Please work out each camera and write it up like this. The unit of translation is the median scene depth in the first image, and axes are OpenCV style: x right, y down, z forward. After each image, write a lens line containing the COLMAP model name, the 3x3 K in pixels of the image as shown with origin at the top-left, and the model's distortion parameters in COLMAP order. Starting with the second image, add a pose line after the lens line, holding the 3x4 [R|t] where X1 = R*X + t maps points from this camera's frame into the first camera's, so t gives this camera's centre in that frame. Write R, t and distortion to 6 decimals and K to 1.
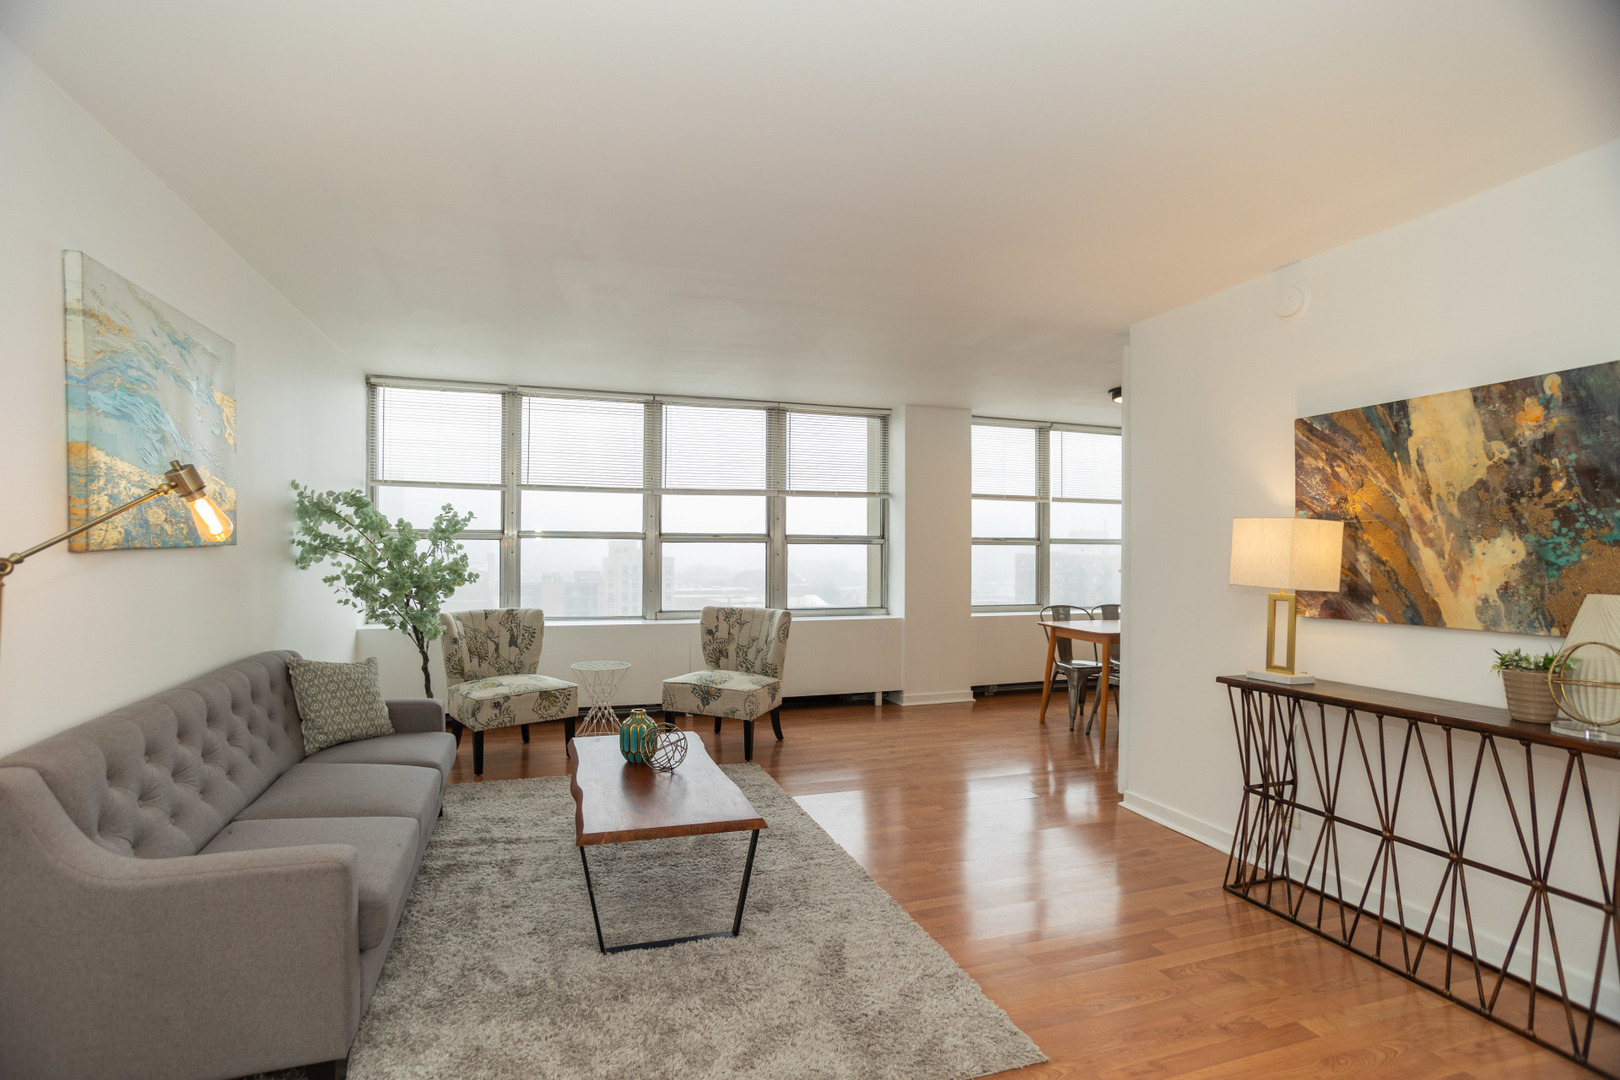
lens RADIAL K [[786.8, 0, 784.1], [0, 786.8, 549.2], [0, 0, 1]] dist [-0.044169, 0.032509]
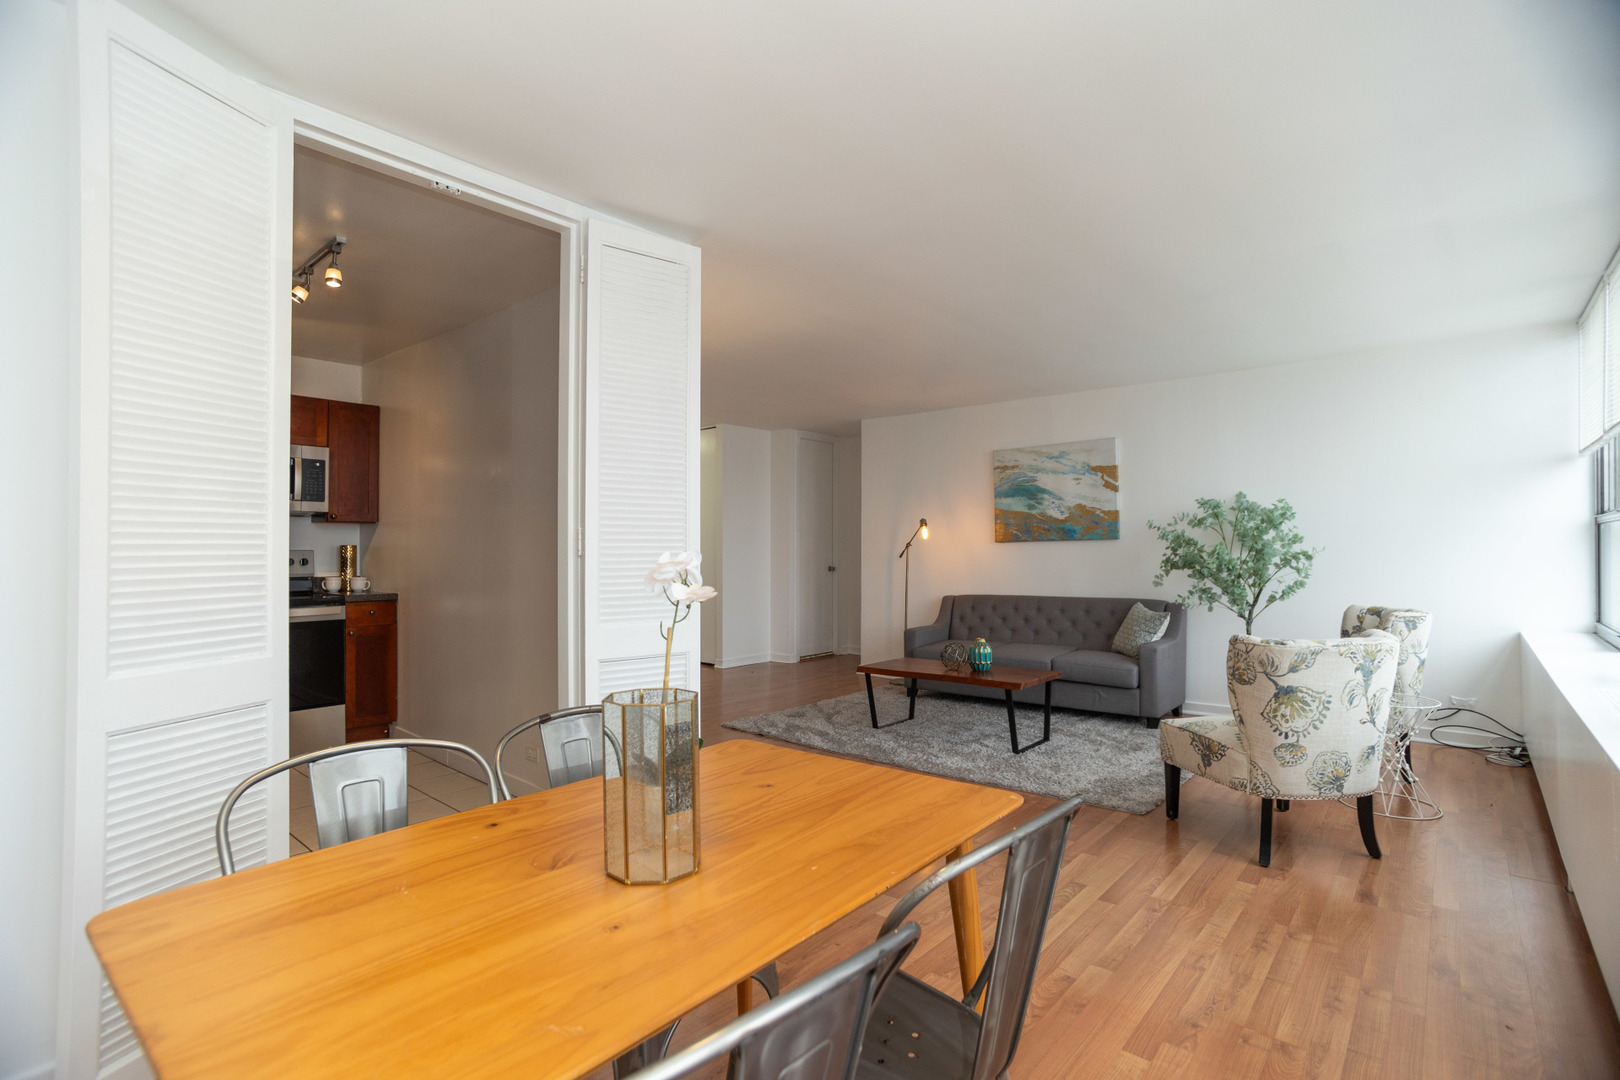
lens RADIAL K [[809.2, 0, 803.6], [0, 809.2, 533.6], [0, 0, 1]] dist [-0.067448, -0.000236]
pose [[-0.856070, -0.009403, -0.516775, 0.643978], [-0.003018, 0.999908, -0.013195, 0.006799], [0.516851, -0.009736, -0.856020, 1.465029]]
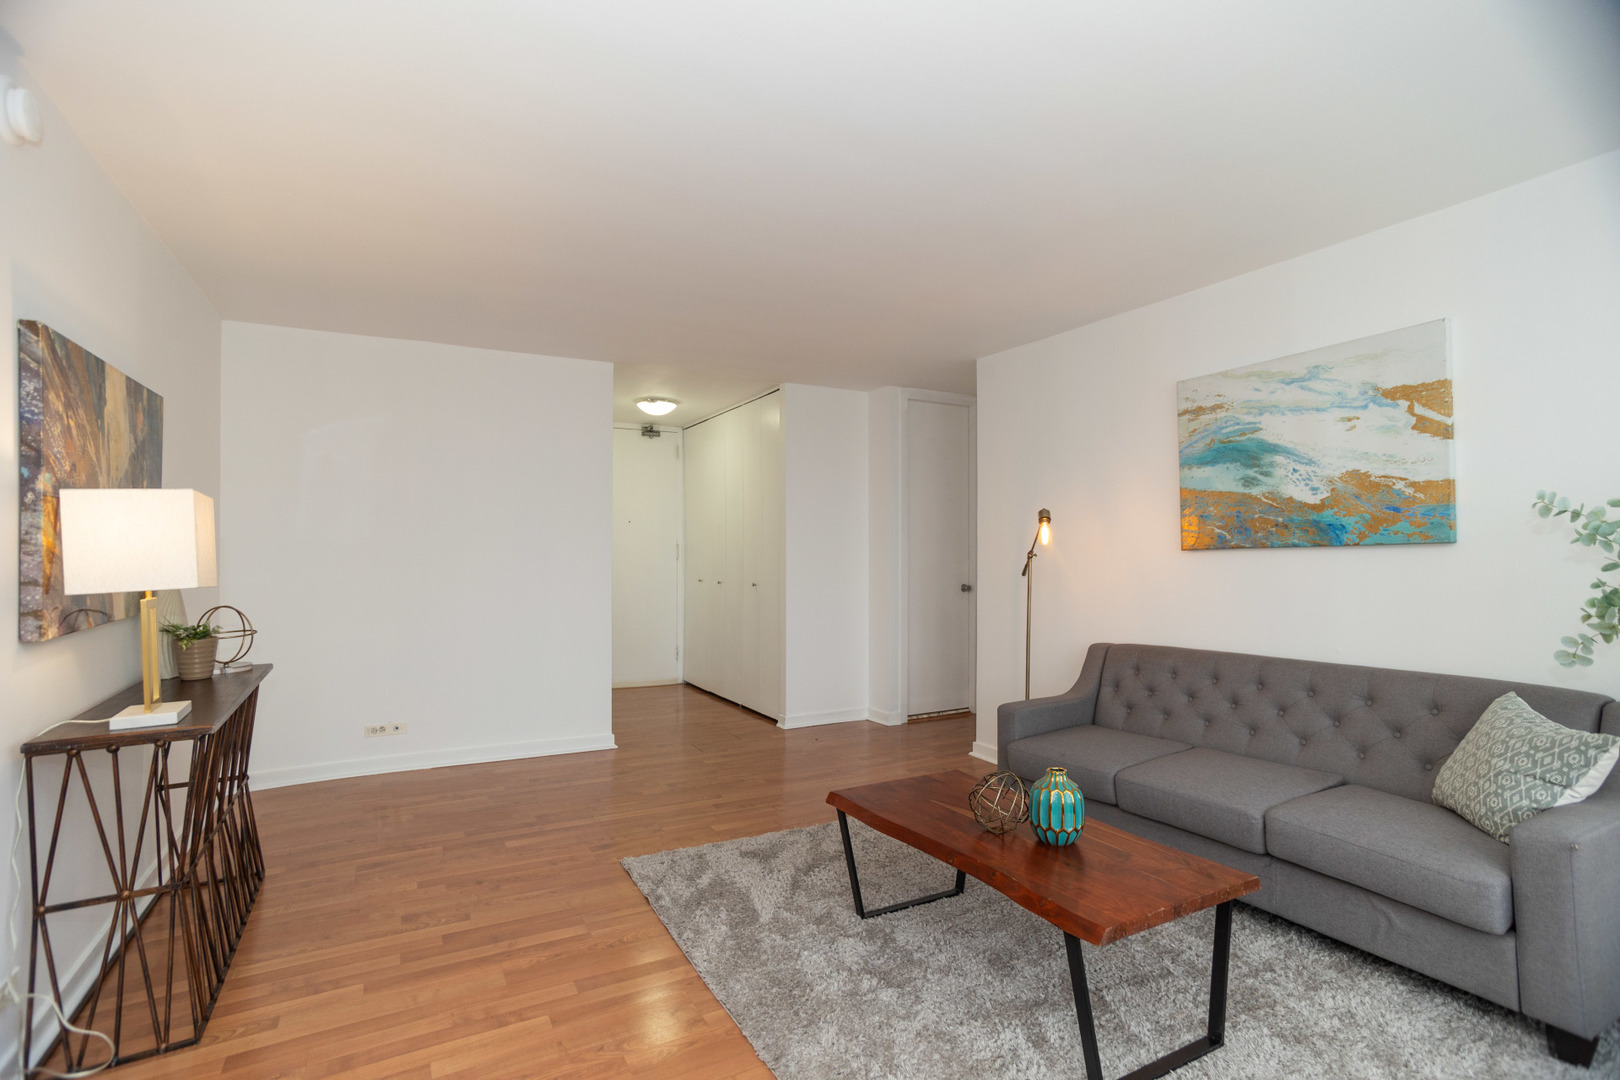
lens RADIAL K [[786.8, 0, 807.5], [0, 786.8, 545.0], [0, 0, 1]] dist [-0.044169, 0.032509]
pose [[-0.982311, -0.003279, -0.187228, 0.111613], [-0.001809, 0.999966, -0.008026, 0.003762], [0.187248, -0.007545, -0.982284, 1.089569]]
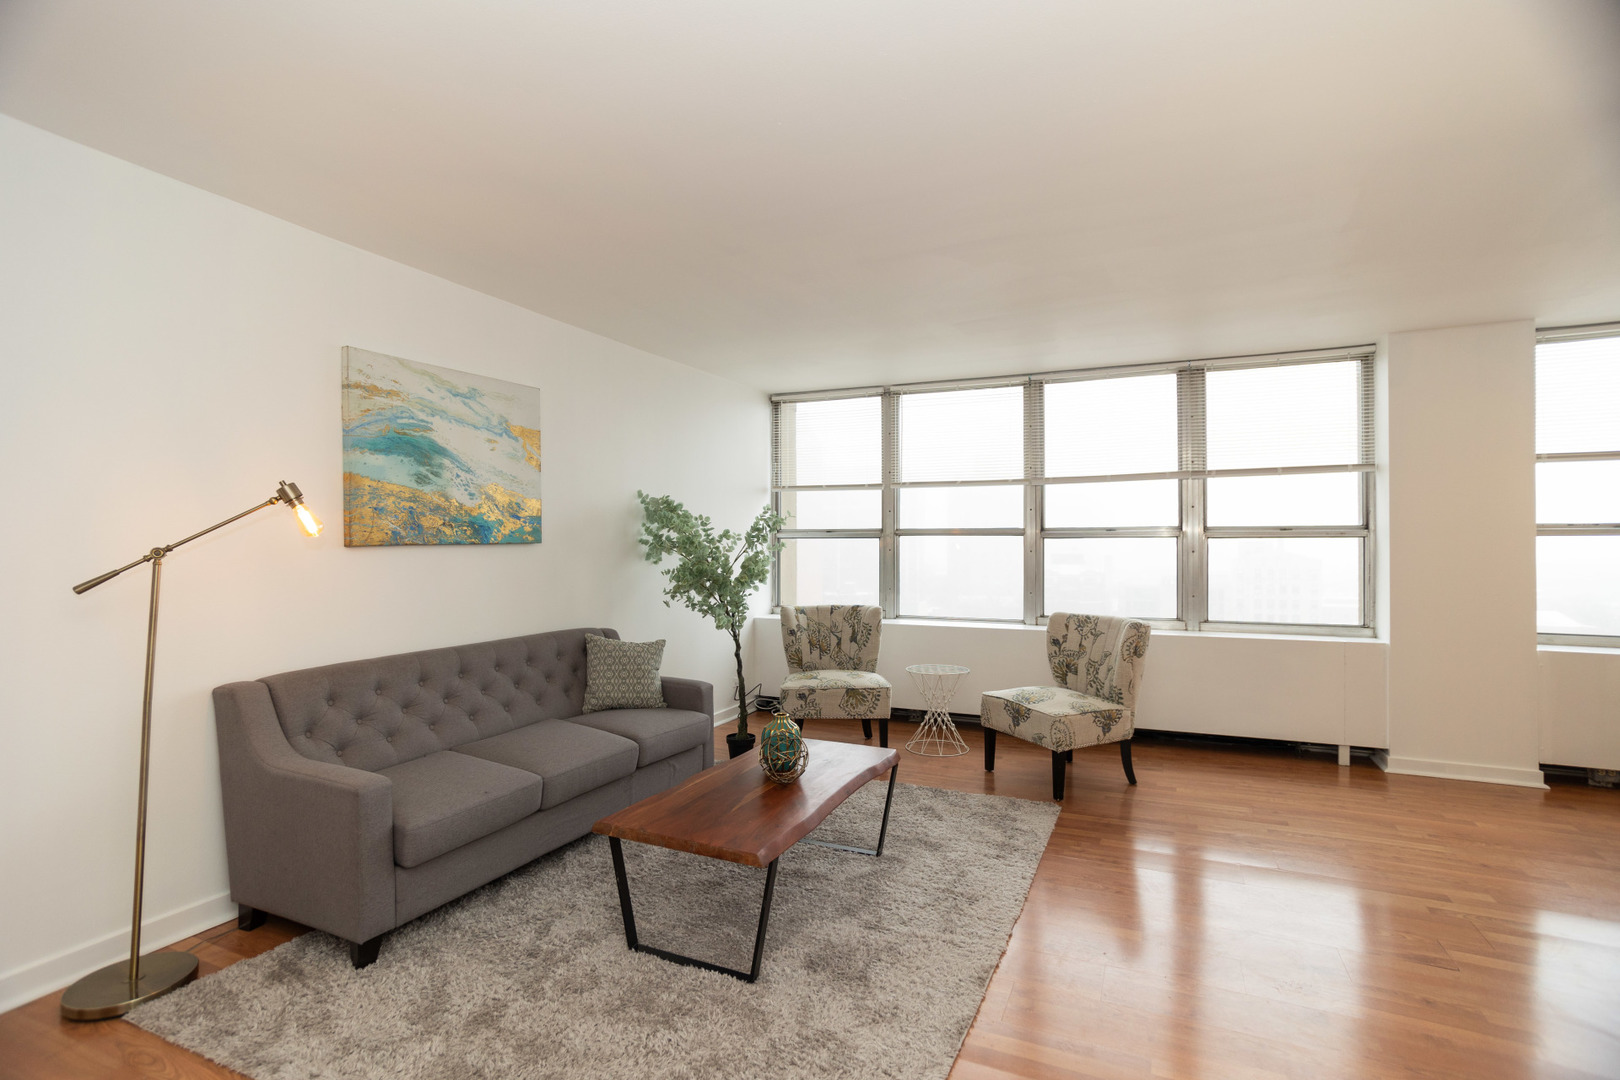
lens RADIAL K [[786.8, 0, 802.2], [0, 786.8, 537.6], [0, 0, 1]] dist [-0.044169, 0.032509]
pose [[0.738567, -0.016487, -0.673979, 0.311632], [0.004236, 0.999795, -0.019815, 0.008637], [0.674167, 0.011780, 0.738485, 0.208982]]
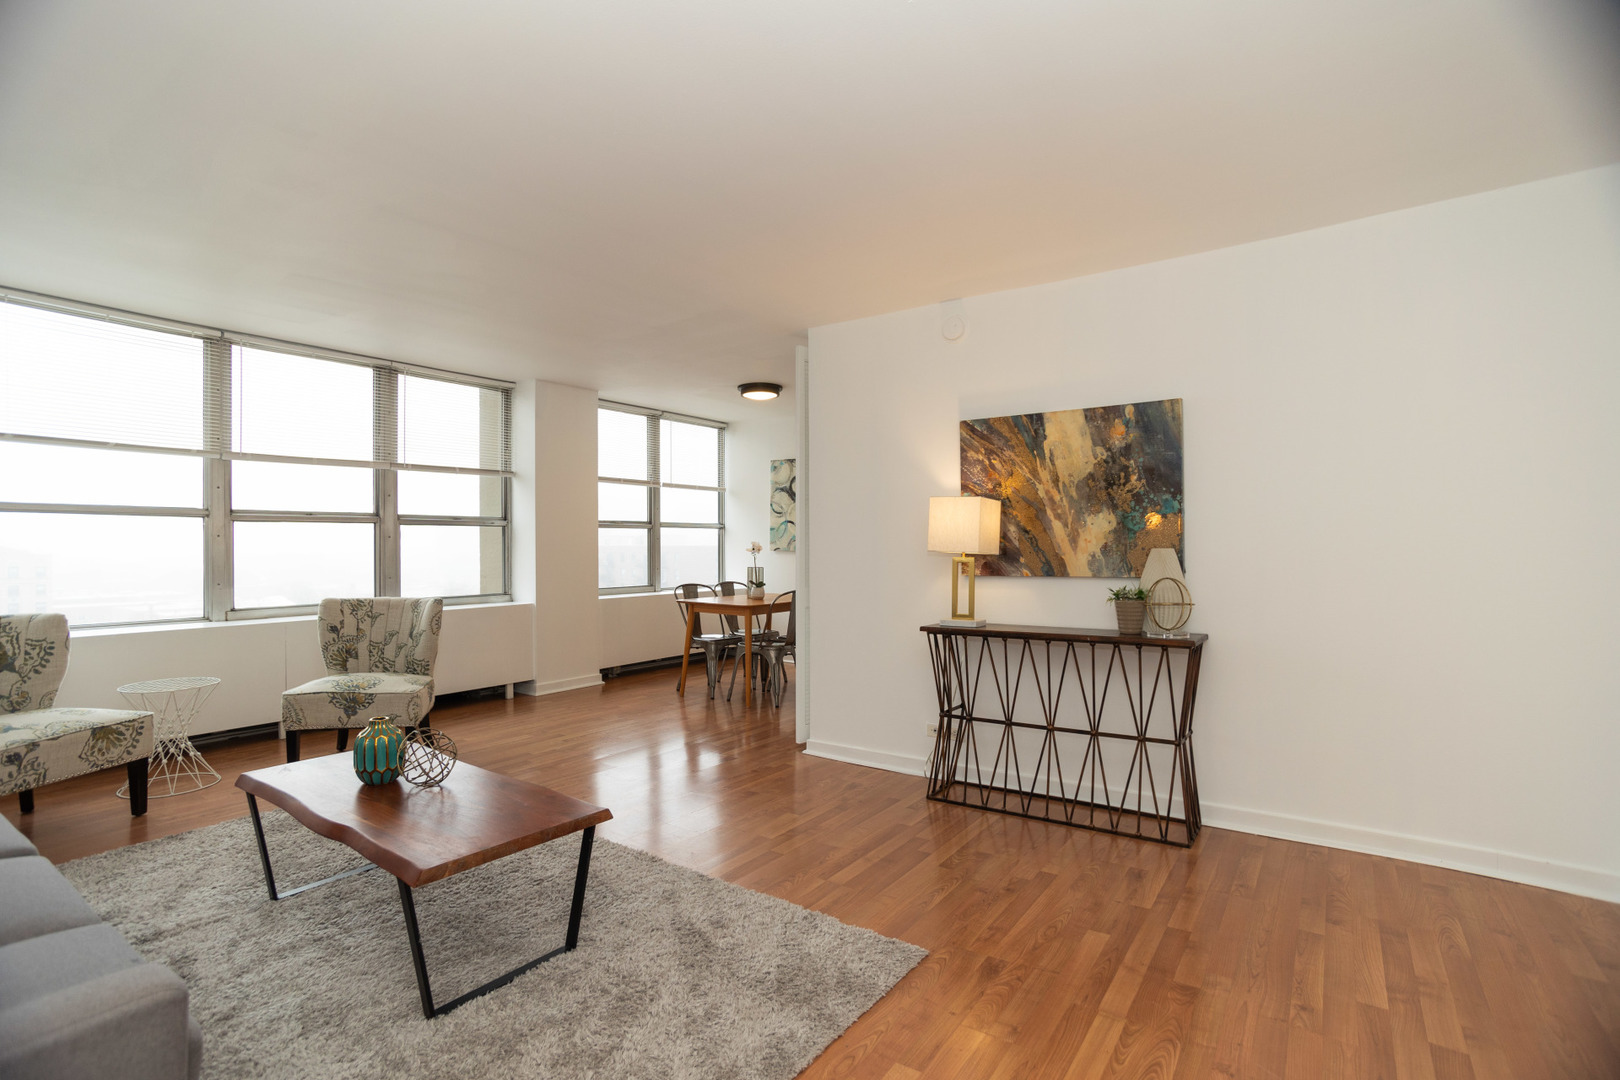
lens RADIAL K [[786.8, 0, 789.1], [0, 786.8, 541.2], [0, 0, 1]] dist [-0.044169, 0.032509]
pose [[0.812355, -0.005962, 0.583132, -0.200705], [0.005556, 0.999981, 0.002485, 0.015388], [-0.583136, 0.001221, 0.812373, 0.071022]]
